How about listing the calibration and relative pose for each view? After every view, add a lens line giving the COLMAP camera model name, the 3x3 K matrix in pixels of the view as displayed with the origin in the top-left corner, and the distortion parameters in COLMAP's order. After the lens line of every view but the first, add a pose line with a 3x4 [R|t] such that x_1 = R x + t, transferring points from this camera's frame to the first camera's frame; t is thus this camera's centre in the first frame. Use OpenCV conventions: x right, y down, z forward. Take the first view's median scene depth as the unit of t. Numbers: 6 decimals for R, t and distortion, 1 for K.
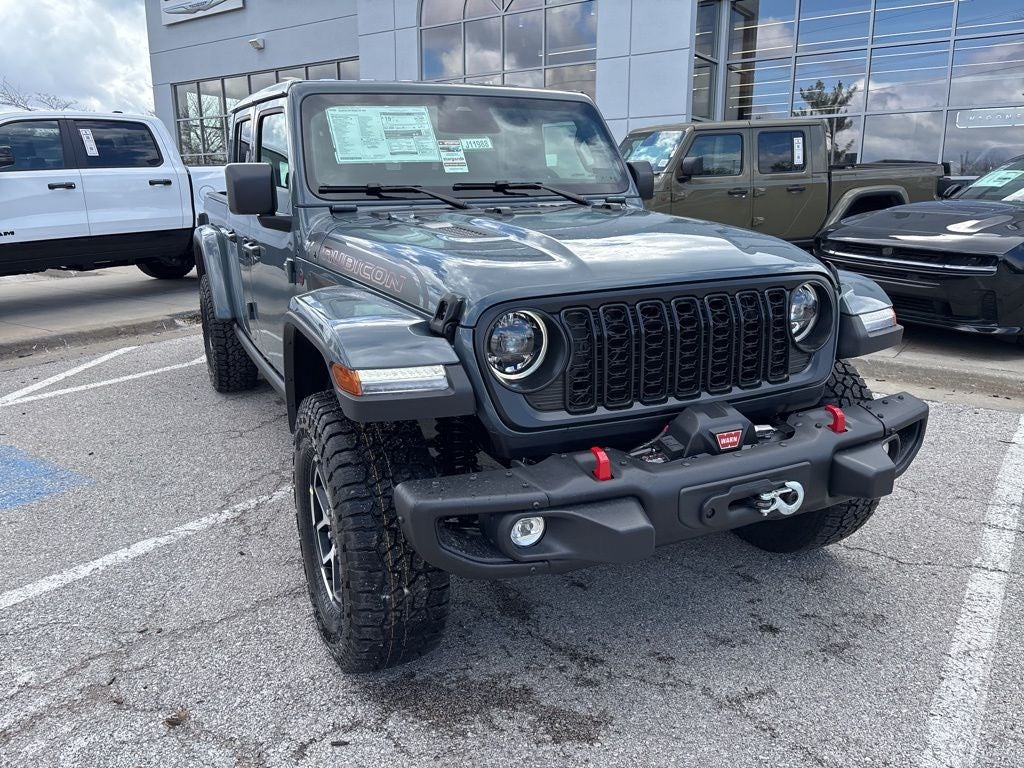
lens RADIAL K [[776.1, 0, 508.5], [0, 776.1, 380.8], [0, 0, 1]] dist [0.046649, -0.057321]
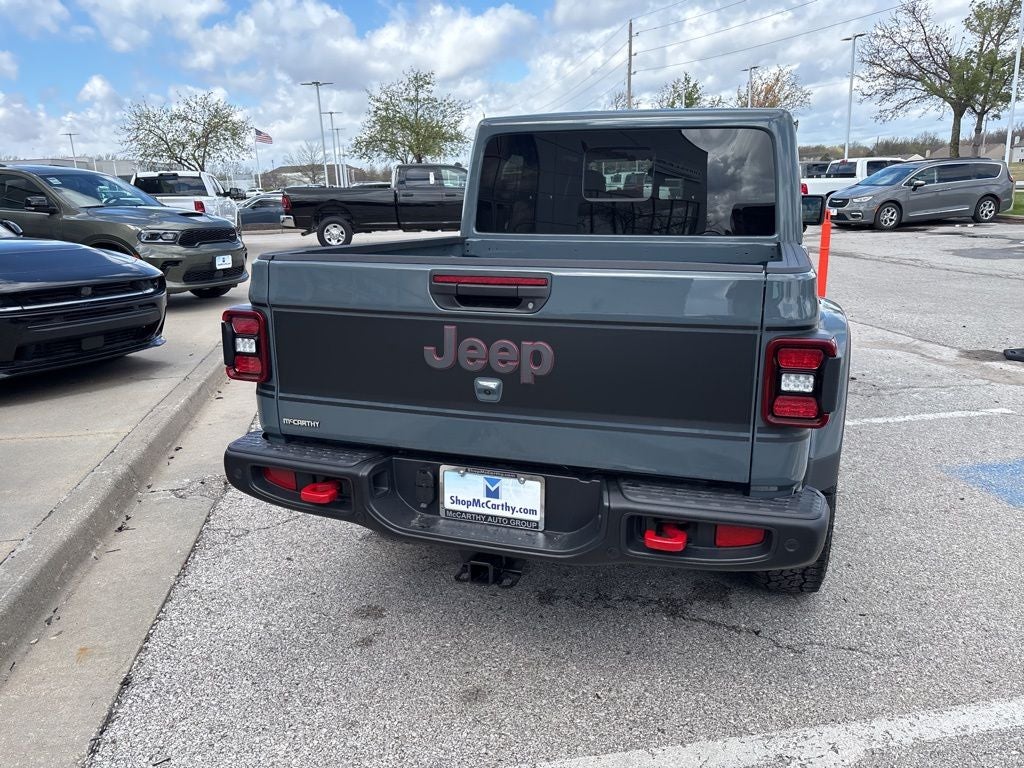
lens RADIAL K [[775.9, 0, 506.8], [0, 775.9, 385.3], [0, 0, 1]] dist [0.045204, -0.054836]
pose [[-0.720376, -0.154373, 0.676186, -1.165081], [0.186573, 0.895851, 0.403288, -0.782148], [-0.668019, 0.416677, -0.616548, 2.908756]]
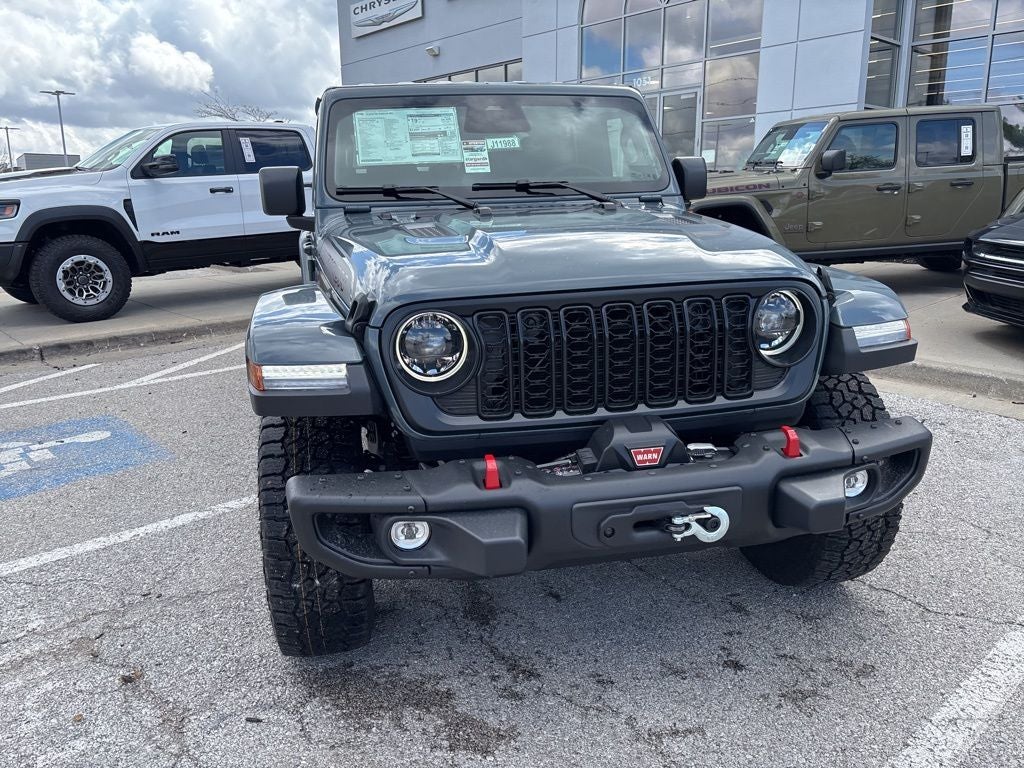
lens RADIAL K [[776.1, 0, 507.9], [0, 776.1, 390.0], [0, 0, 1]] dist [0.046649, -0.057321]
pose [[0.973035, 0.047536, -0.225705, 0.246502], [-0.044840, 0.998848, 0.017062, -0.009524], [0.226256, -0.006482, 0.974046, 0.040665]]
